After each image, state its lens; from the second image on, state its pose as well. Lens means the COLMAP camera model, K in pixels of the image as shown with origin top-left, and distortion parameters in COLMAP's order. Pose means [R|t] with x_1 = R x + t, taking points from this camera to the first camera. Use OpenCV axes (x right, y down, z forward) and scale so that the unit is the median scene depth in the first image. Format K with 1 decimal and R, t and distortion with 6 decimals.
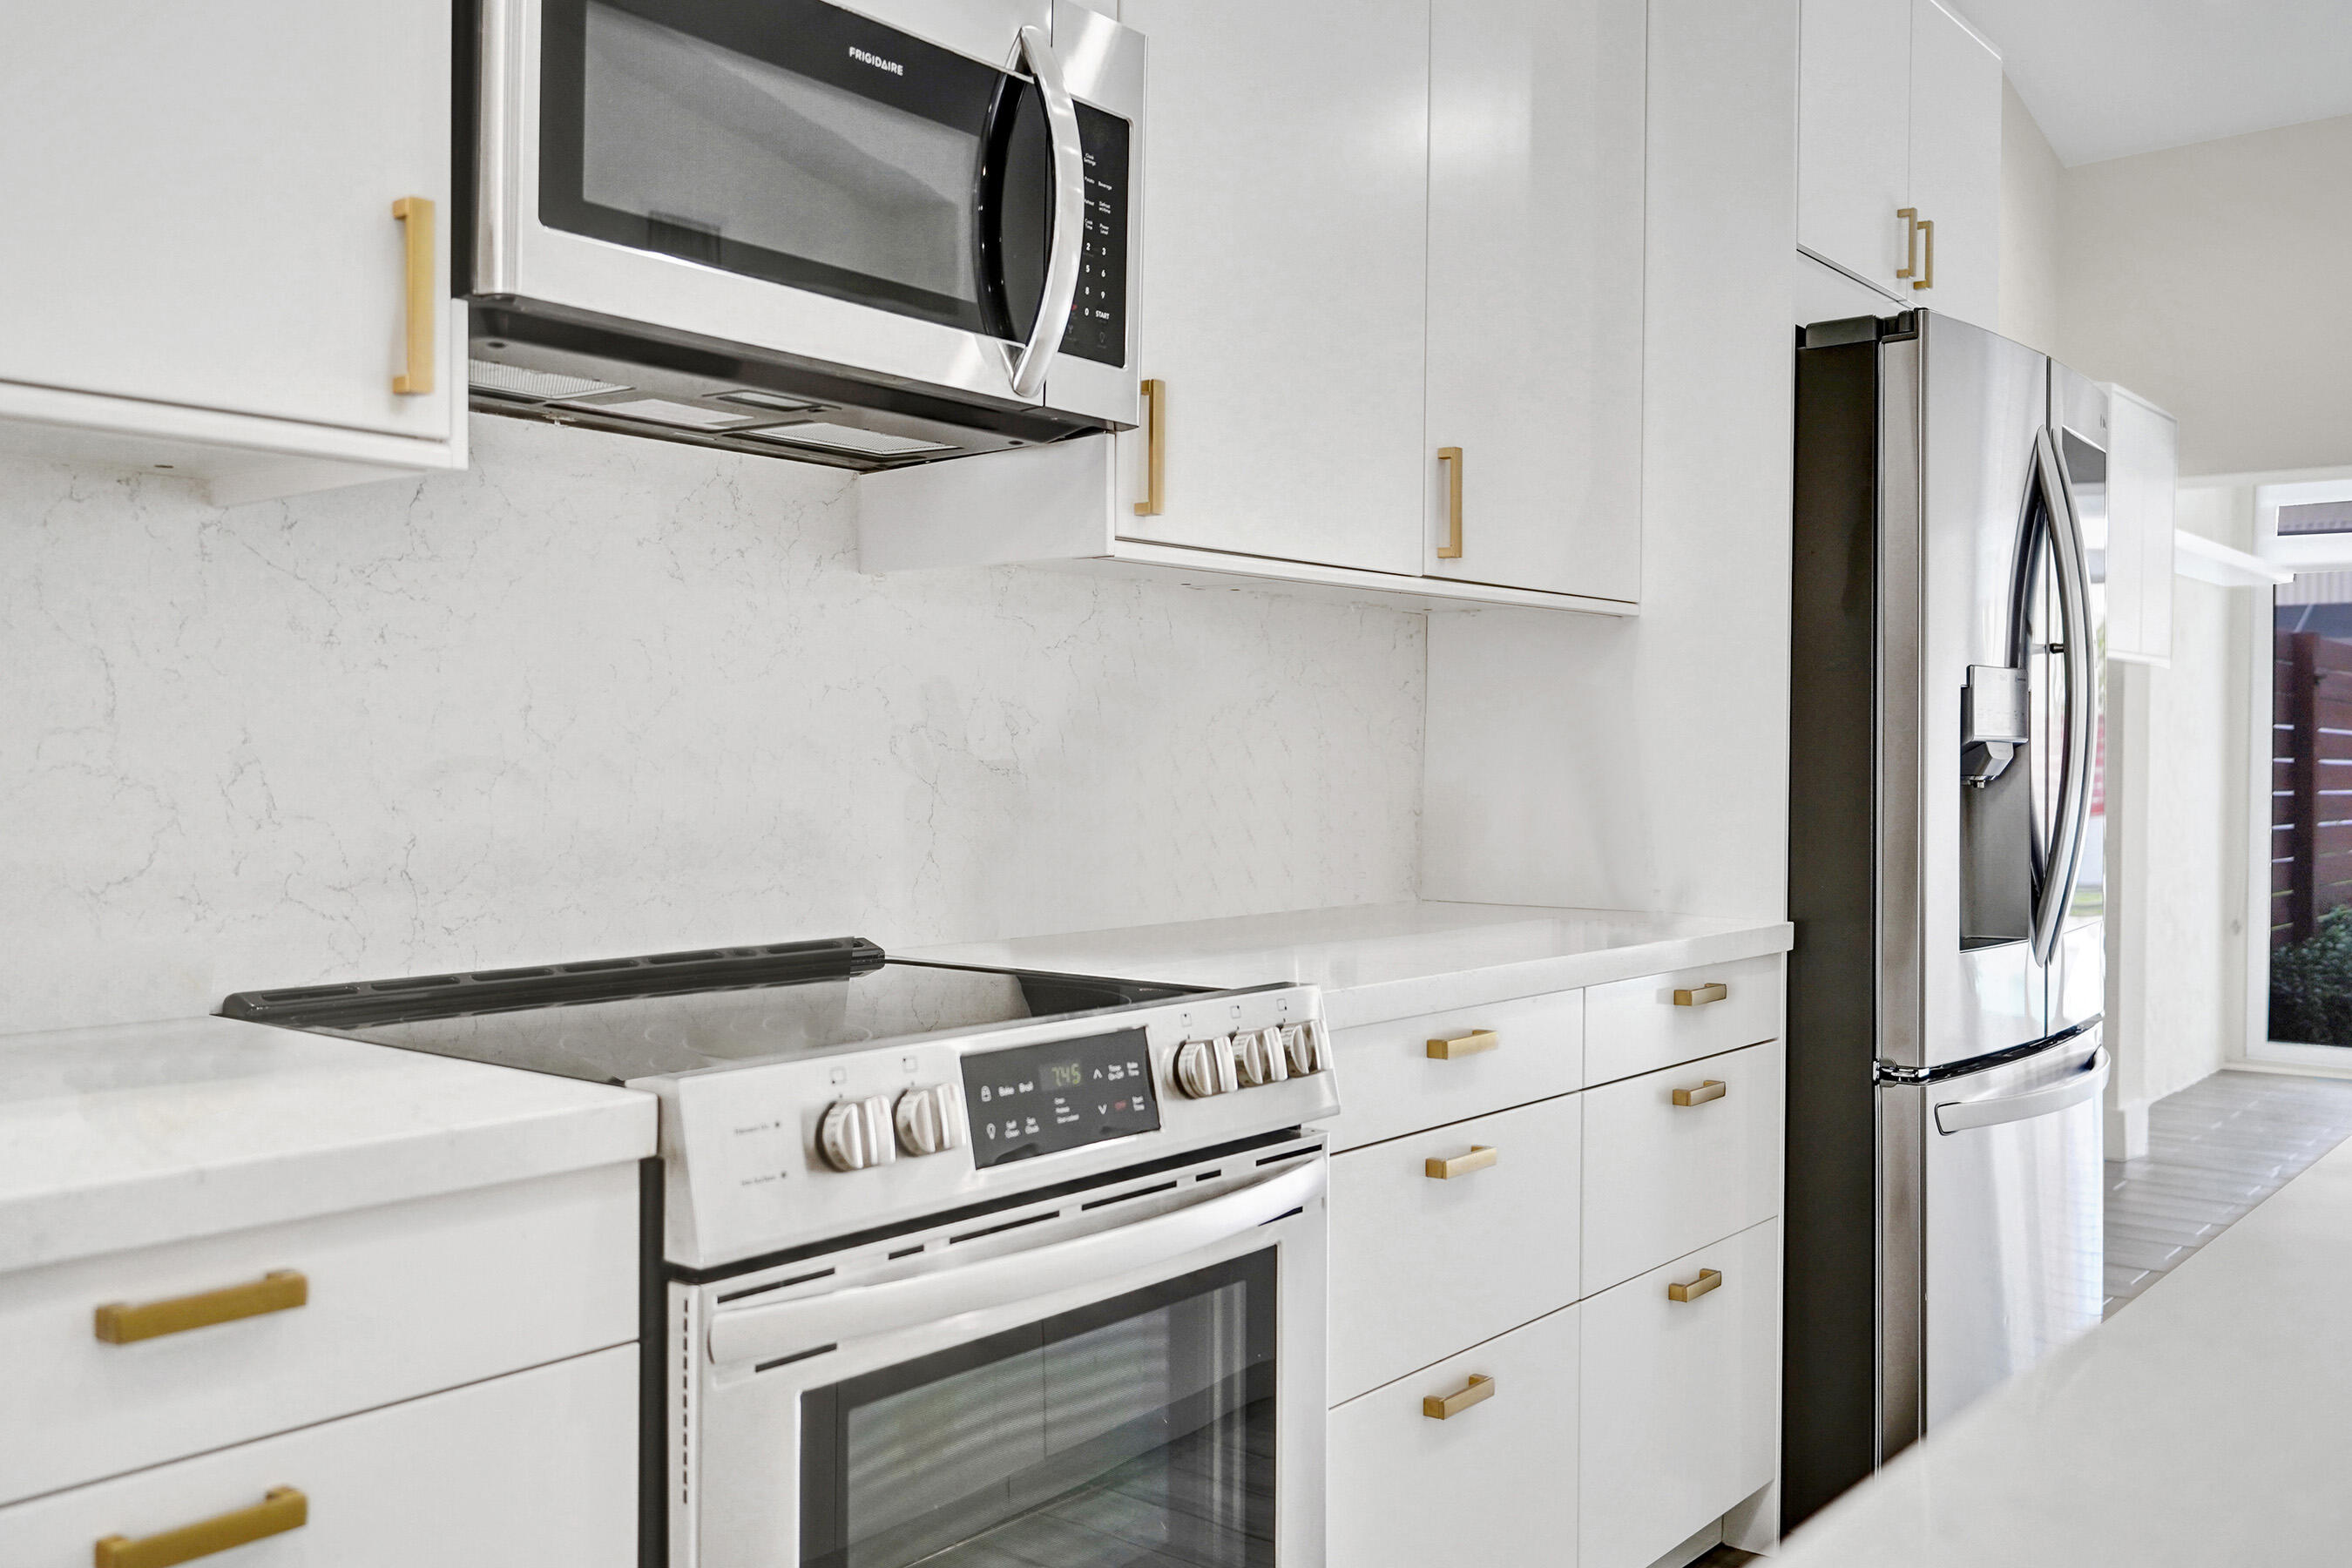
lens RADIAL K [[2061.8, 0, 1176.0], [0, 2061.8, 784.0], [0, 0, 1]] dist [0.025314, 0.000839]
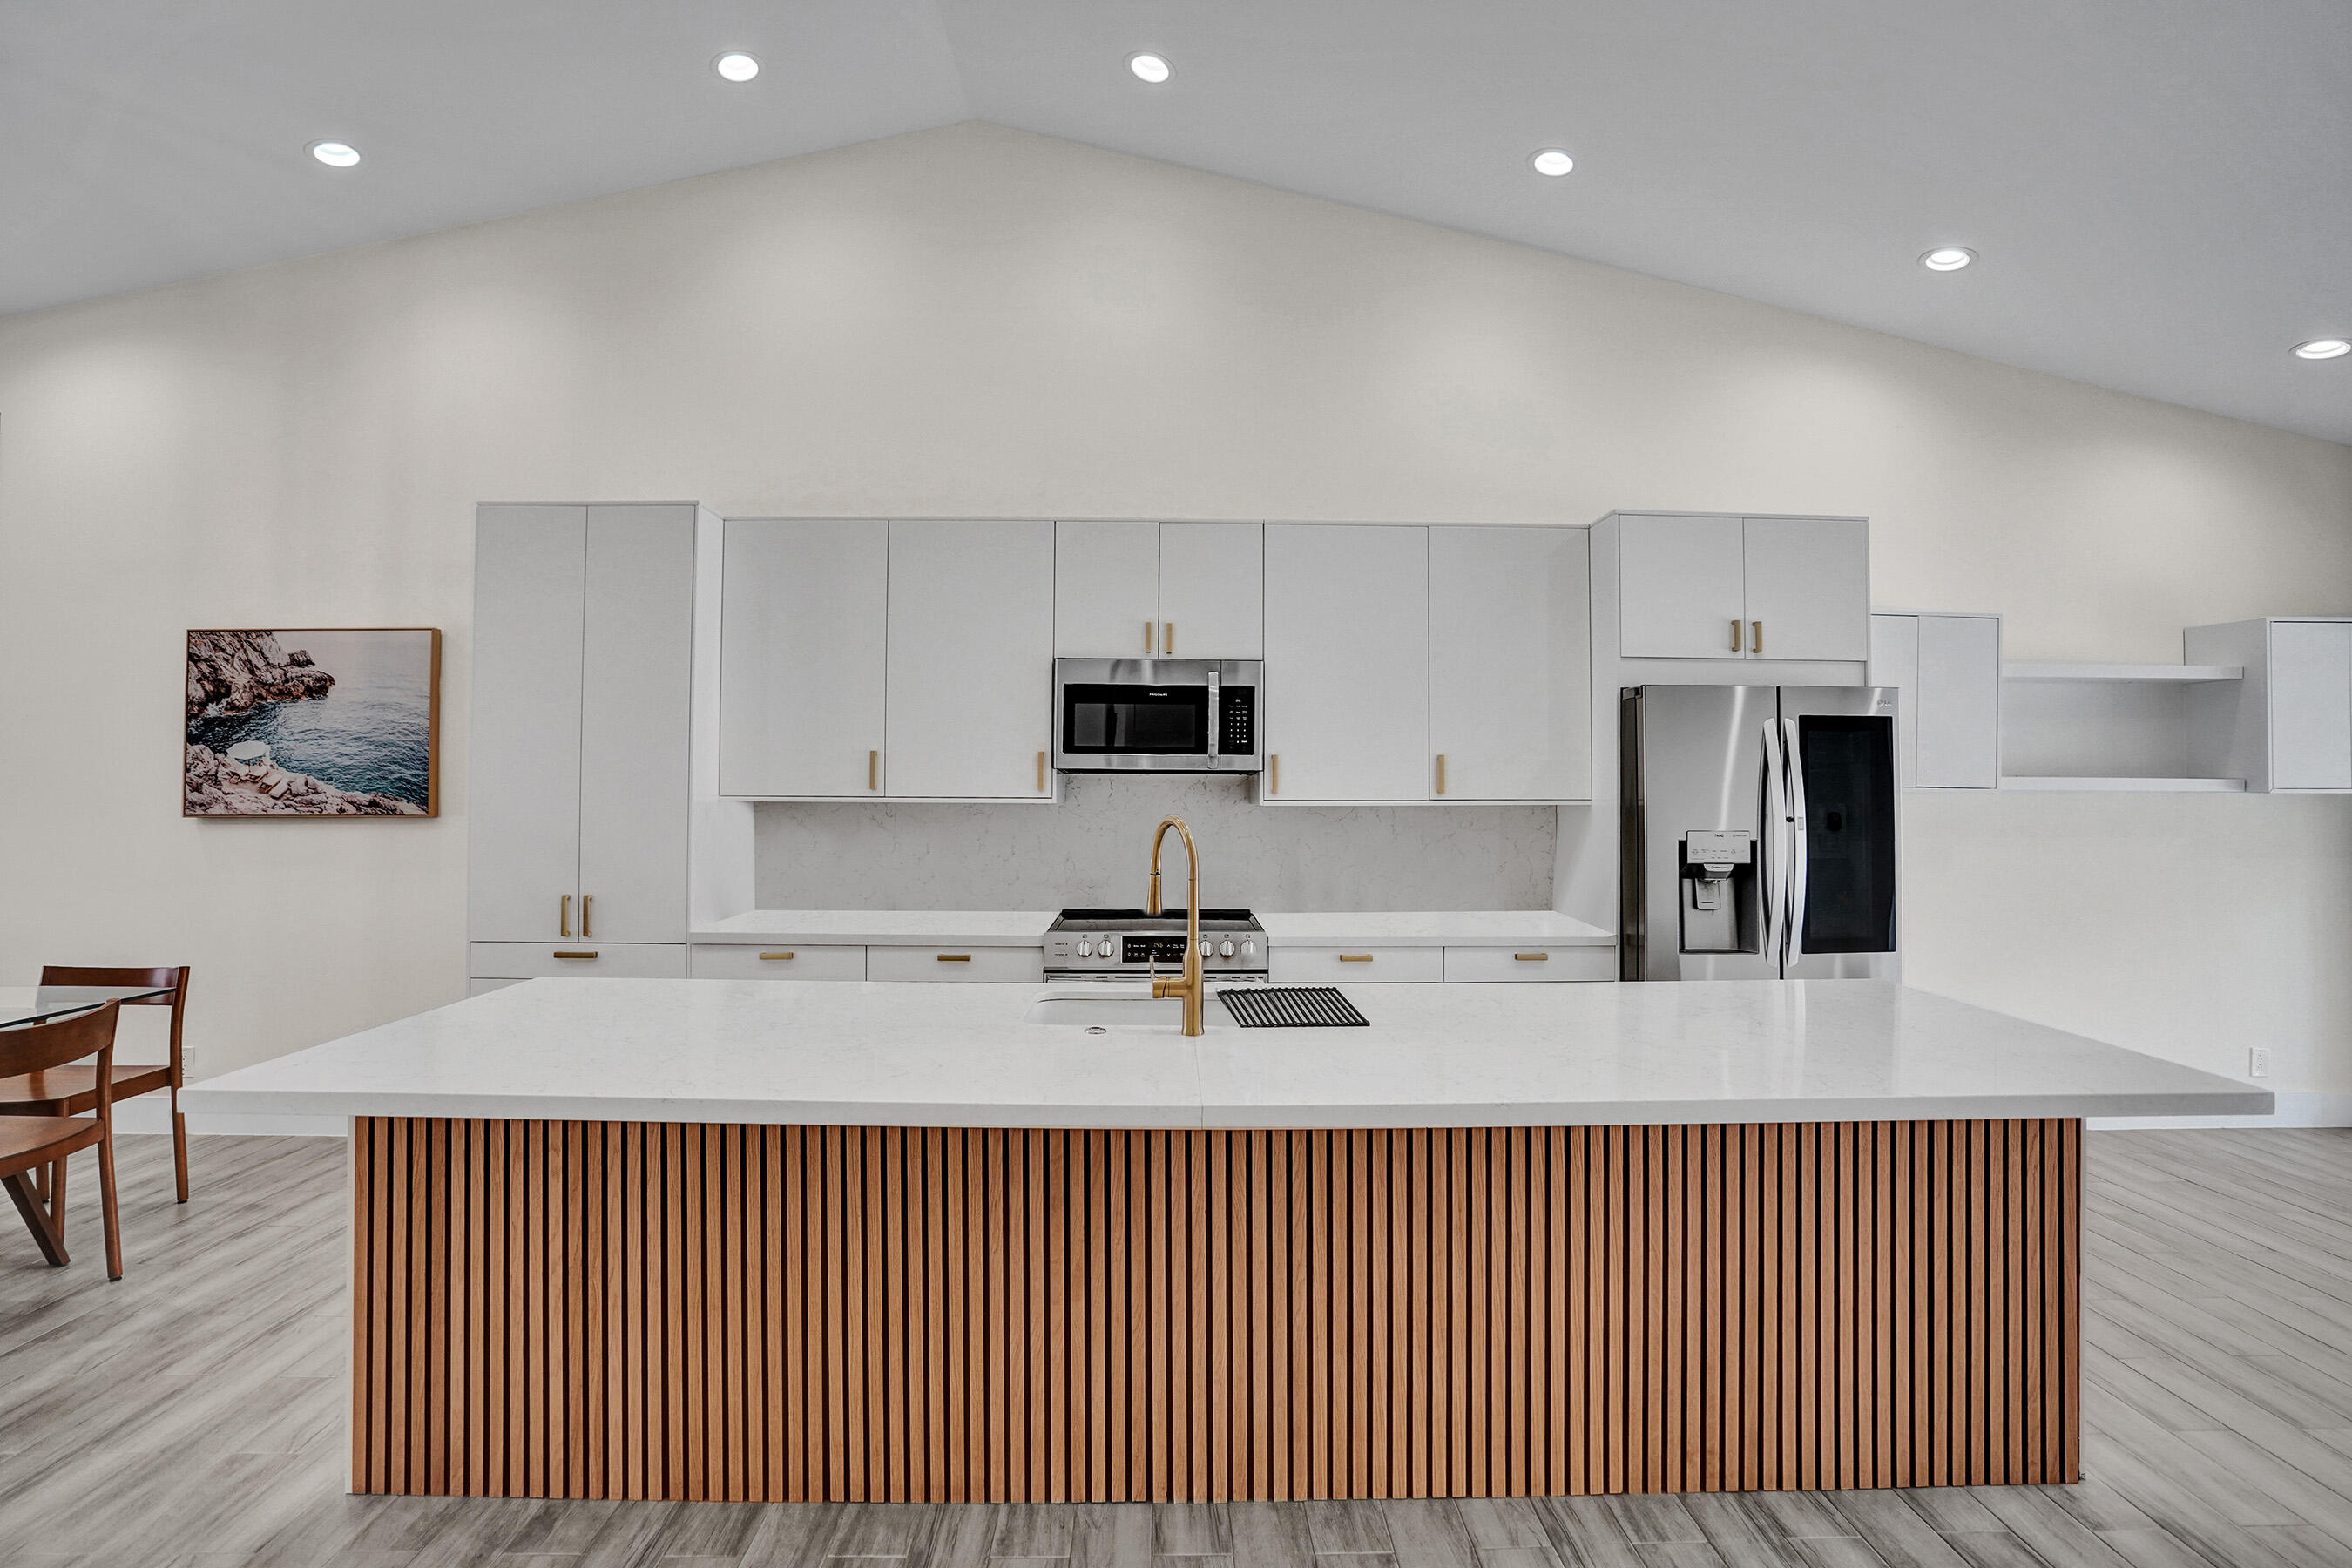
lens RADIAL K [[1127.2, 0, 1176.5], [0, 1127.2, 774.2], [0, 0, 1]] dist [-0.071586, 0.035251]
pose [[0.631551, -0.014681, -0.775195, 1.564561], [-0.011377, 0.999538, -0.028199, -0.125215], [0.775251, 0.026628, 0.631092, -0.367407]]
